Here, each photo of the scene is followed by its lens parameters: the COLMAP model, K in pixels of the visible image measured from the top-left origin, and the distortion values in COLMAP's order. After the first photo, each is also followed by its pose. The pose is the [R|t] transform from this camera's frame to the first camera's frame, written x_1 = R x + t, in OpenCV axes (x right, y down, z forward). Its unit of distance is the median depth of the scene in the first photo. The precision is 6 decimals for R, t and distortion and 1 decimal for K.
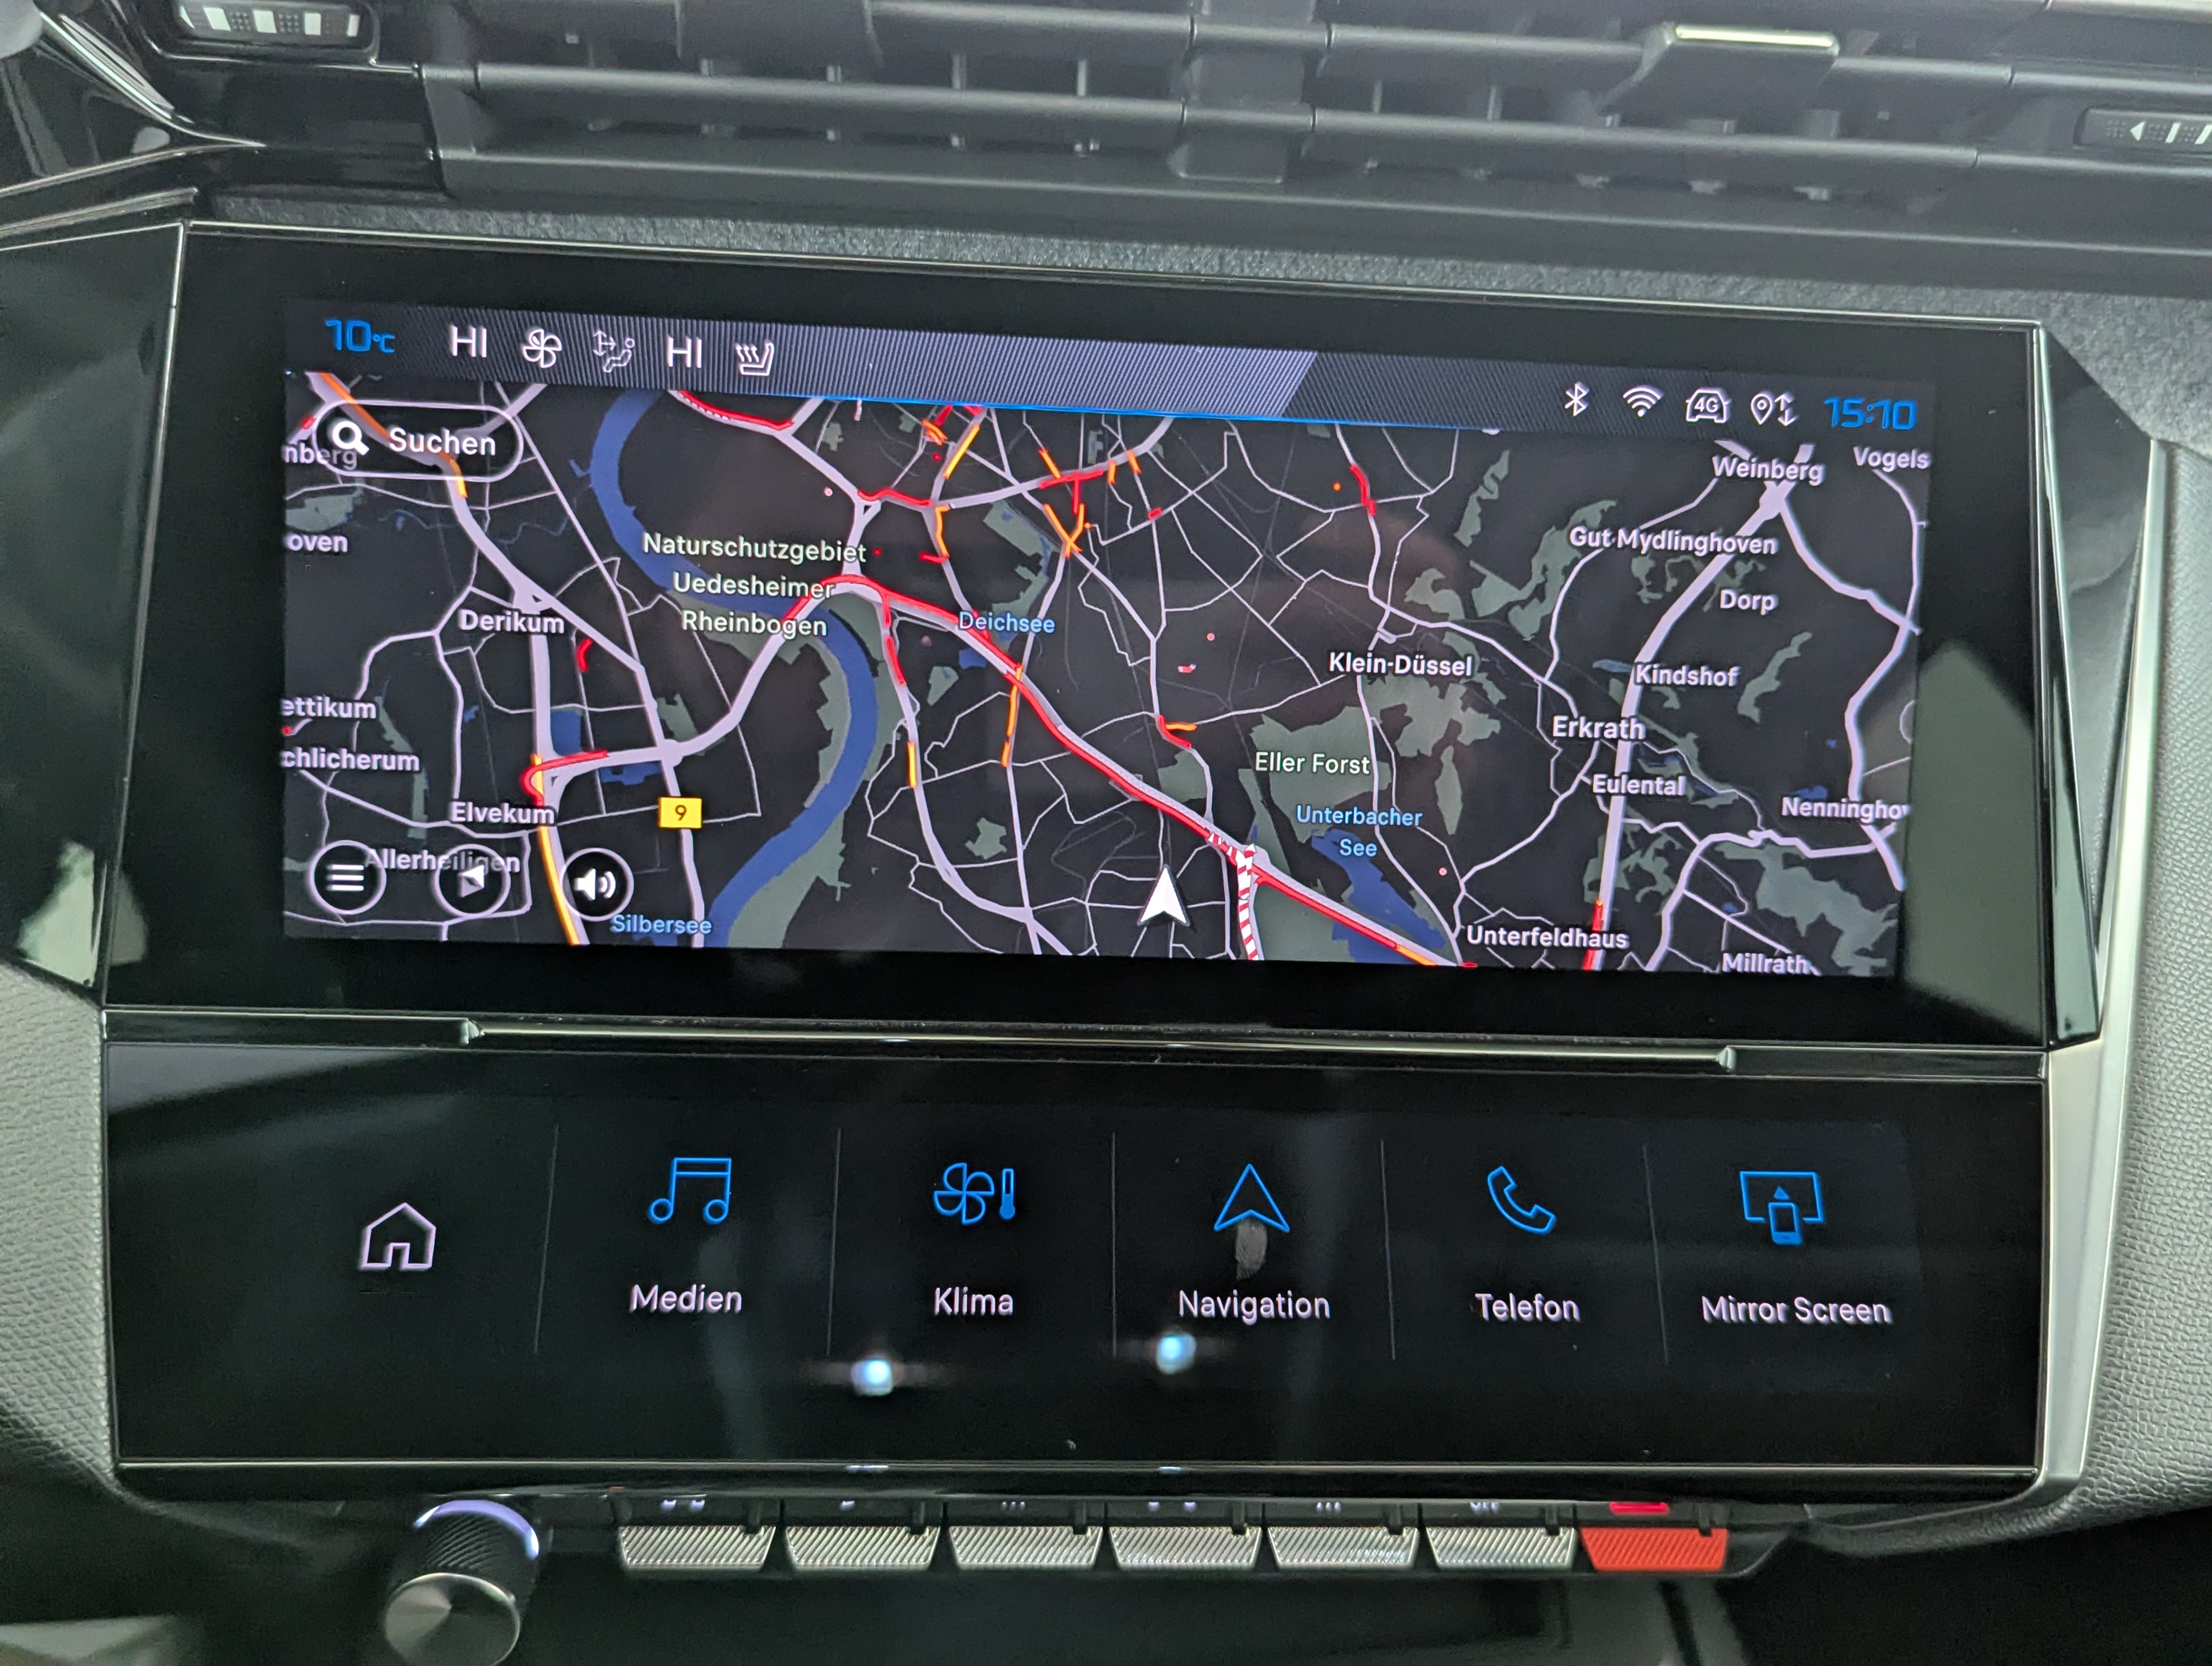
lens RADIAL K [[2080.0, 0, 1097.8], [0, 2080.0, 849.9], [0, 0, 1]] dist [0.044397, 0.000000]
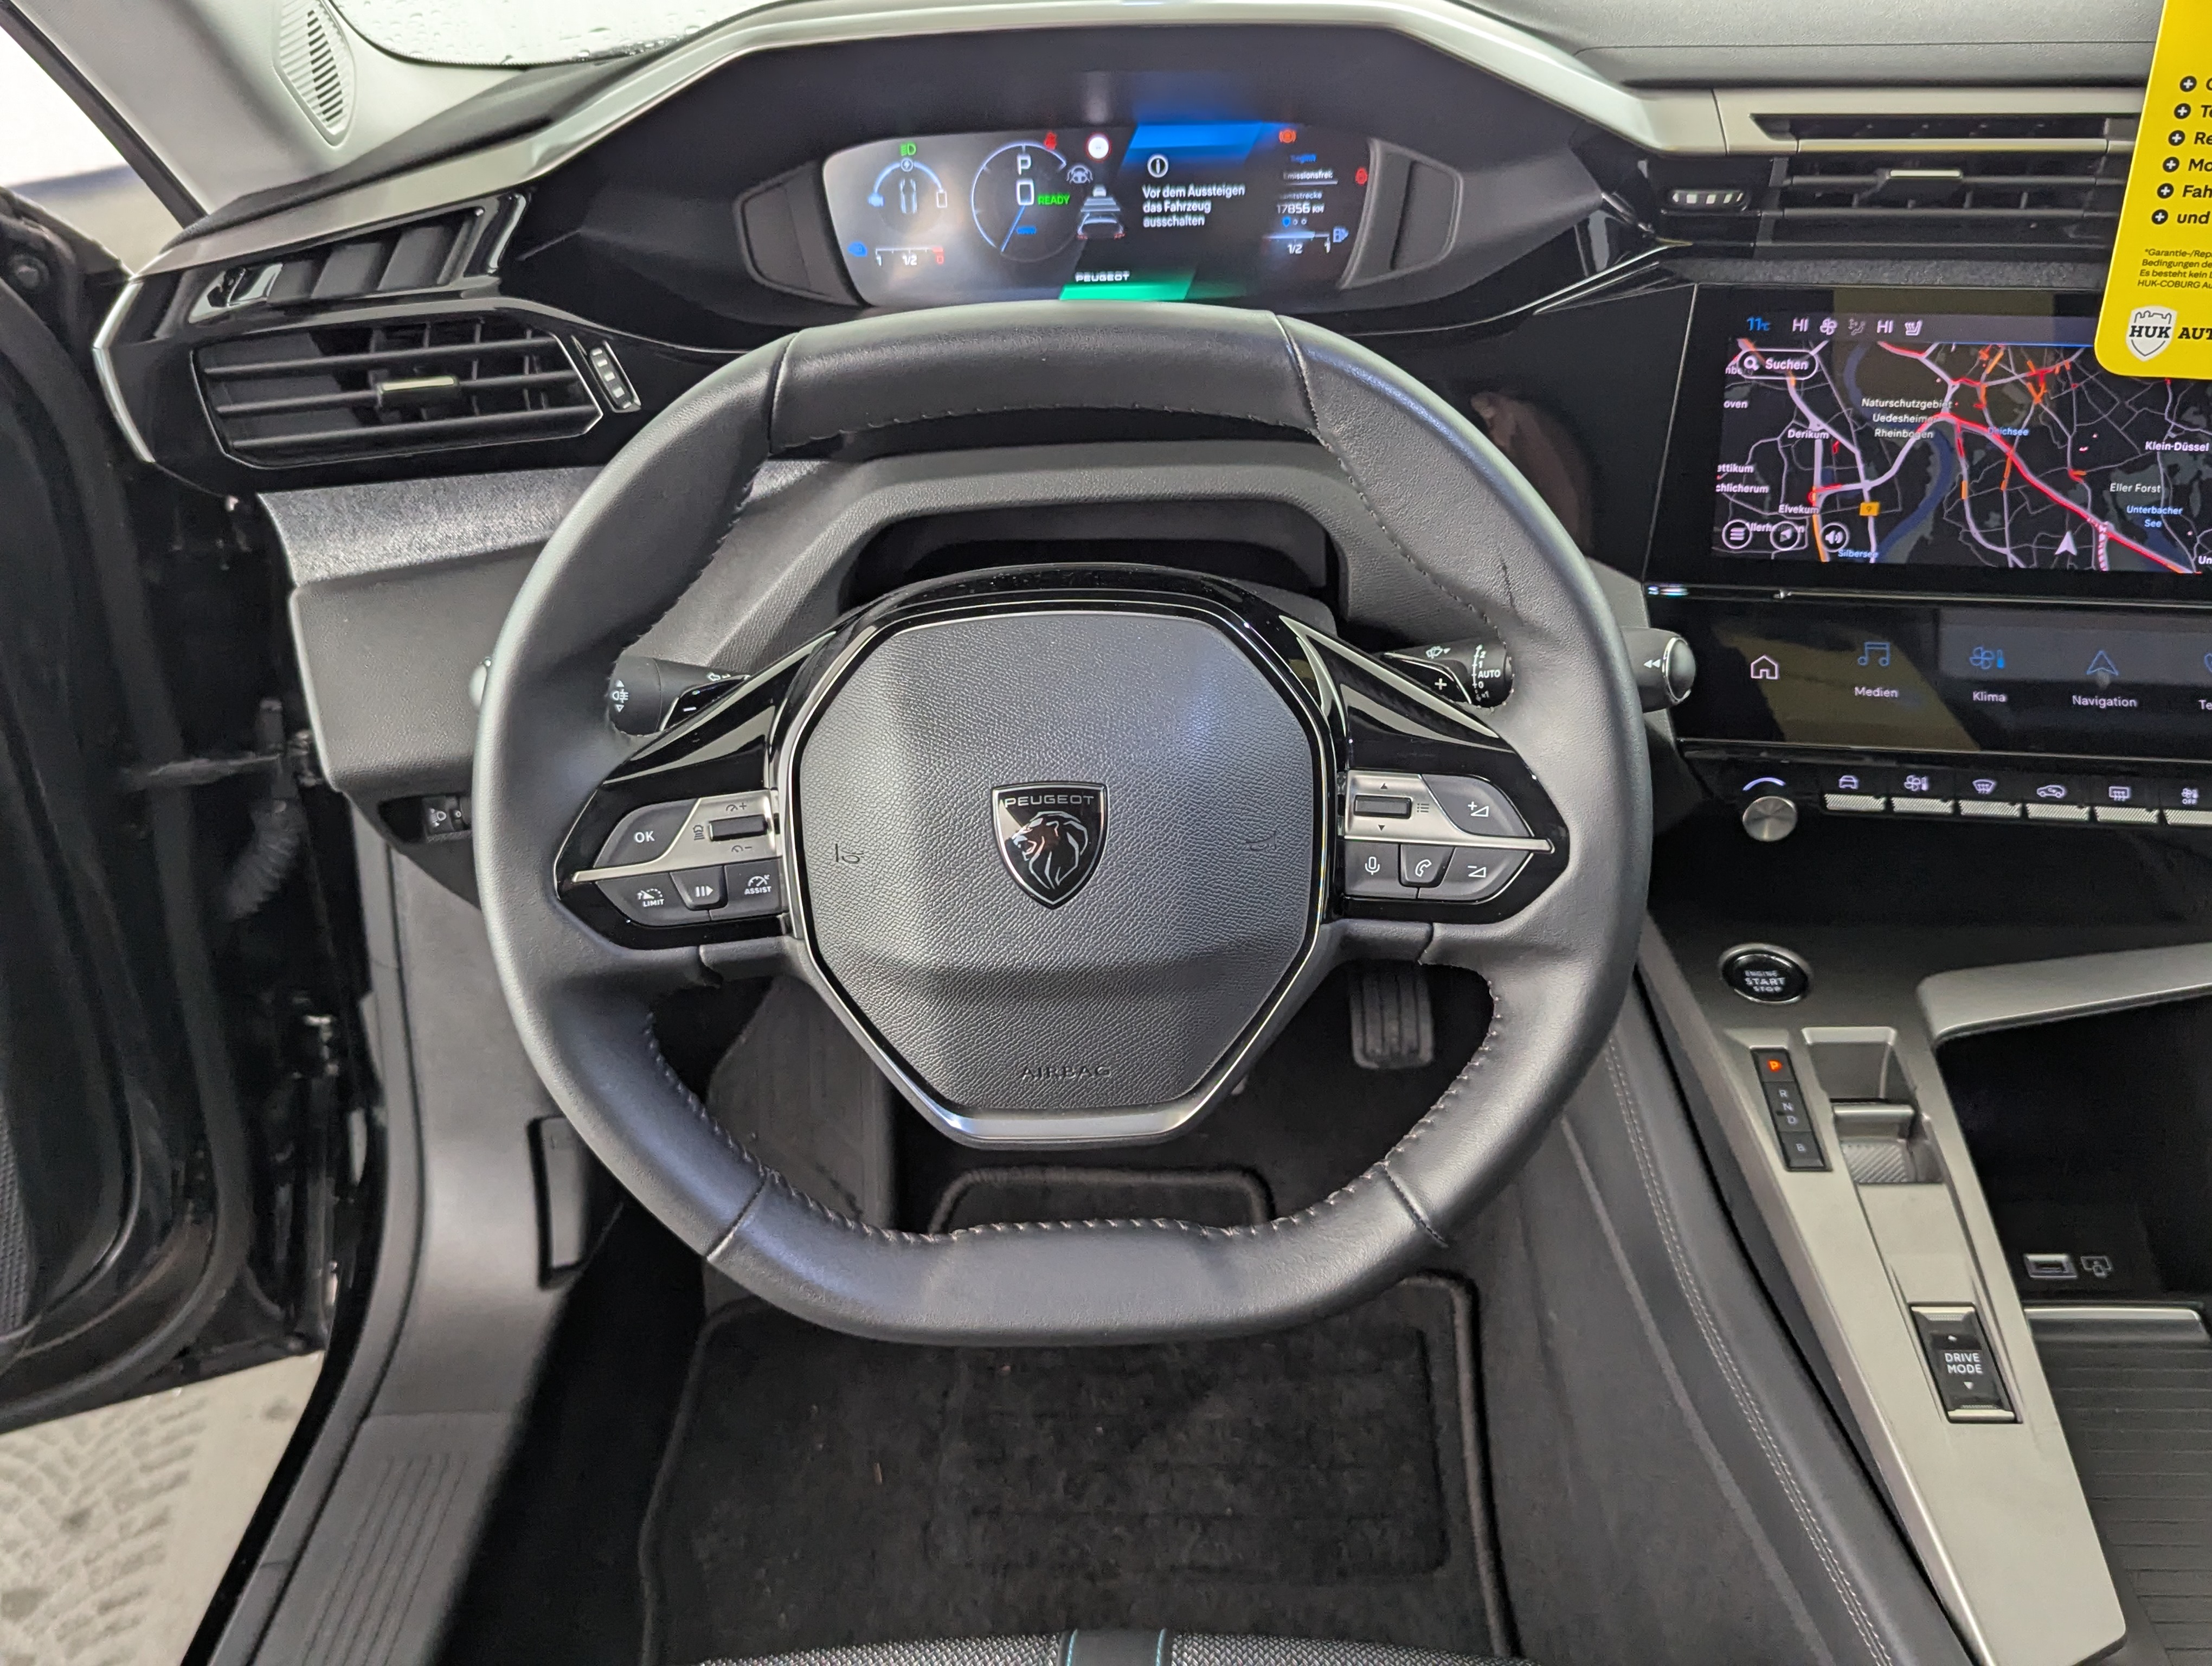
lens RADIAL K [[2080.0, 0, 1137.5], [0, 2080.0, 836.0], [0, 0, 1]] dist [0.044397, 0.000000]
pose [[0.983383, 0.024758, -0.179847, -0.604279], [-0.012915, 0.997688, 0.066722, 0.219885], [0.181083, -0.063290, 0.981429, -1.684972]]
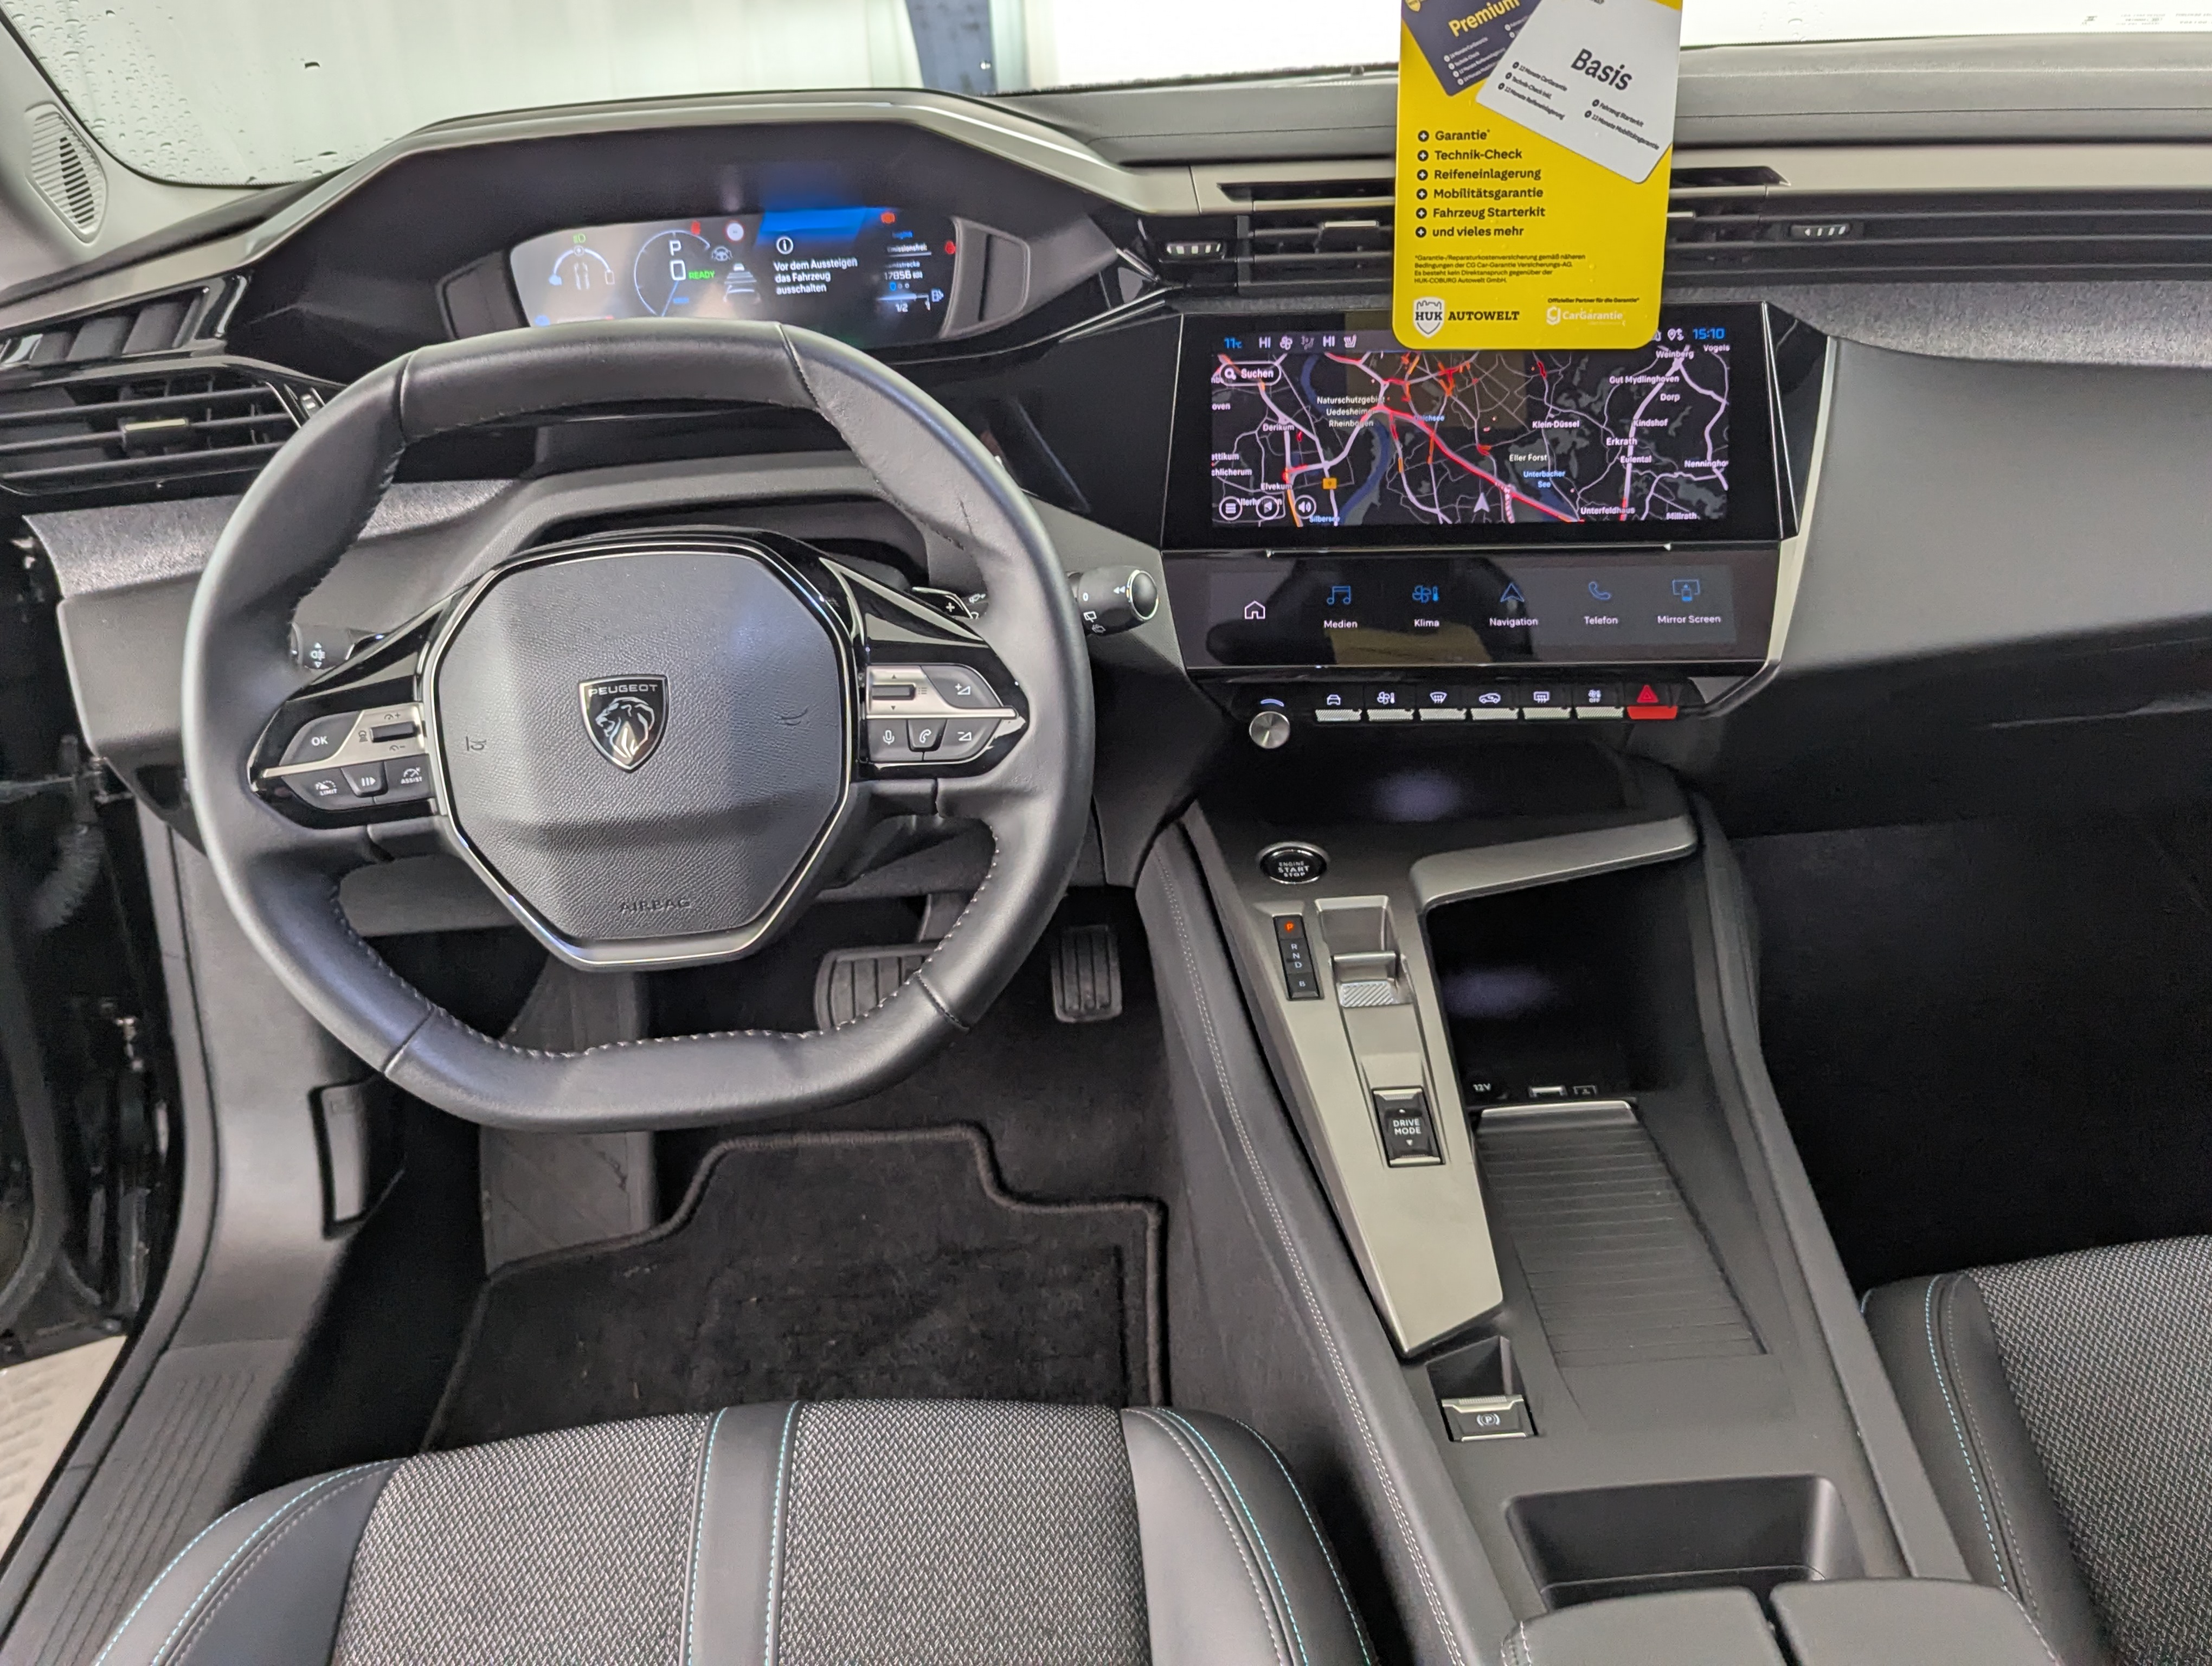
lens RADIAL K [[2080.0, 0, 1137.3], [0, 2080.0, 830.9], [0, 0, 1]] dist [0.044397, 0.000000]
pose [[0.990106, -0.036076, -0.135605, -0.075916], [0.036513, 0.999333, 0.000735, 0.506721], [0.135488, -0.005679, 0.990763, -2.245314]]
